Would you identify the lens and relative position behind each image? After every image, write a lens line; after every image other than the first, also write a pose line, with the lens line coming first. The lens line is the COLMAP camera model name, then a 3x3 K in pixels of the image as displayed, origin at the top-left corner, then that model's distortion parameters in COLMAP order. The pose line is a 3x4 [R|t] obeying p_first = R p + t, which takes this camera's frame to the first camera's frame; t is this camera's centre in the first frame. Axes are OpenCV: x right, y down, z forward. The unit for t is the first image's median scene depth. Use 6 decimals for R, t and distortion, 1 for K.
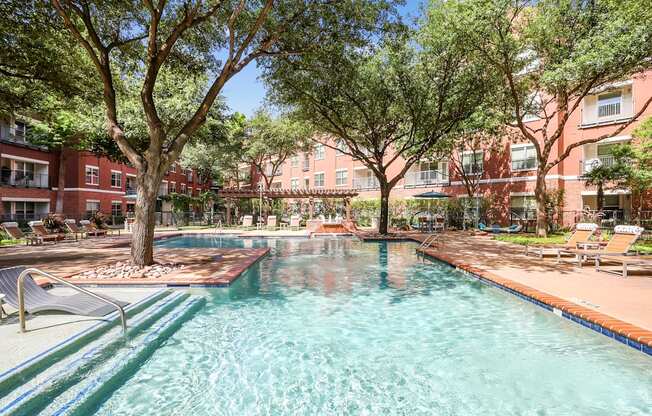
lens RADIAL K [[336.9, 0, 326.0], [0, 336.9, 208.0], [0, 0, 1]] dist [-0.001669, 0.000056]
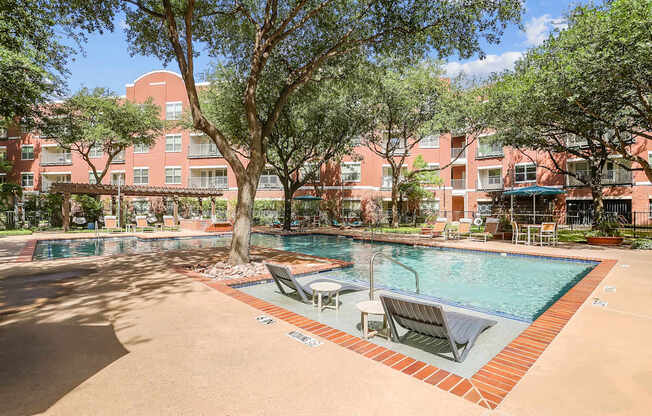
lens RADIAL K [[336.9, 0, 326.0], [0, 336.9, 208.0], [0, 0, 1]] dist [-0.001669, 0.000056]
pose [[0.774092, 0.012253, 0.632955, -0.328601], [-0.009079, 0.999925, -0.008253, 0.006955], [-0.633009, 0.000642, 0.774145, 0.013124]]
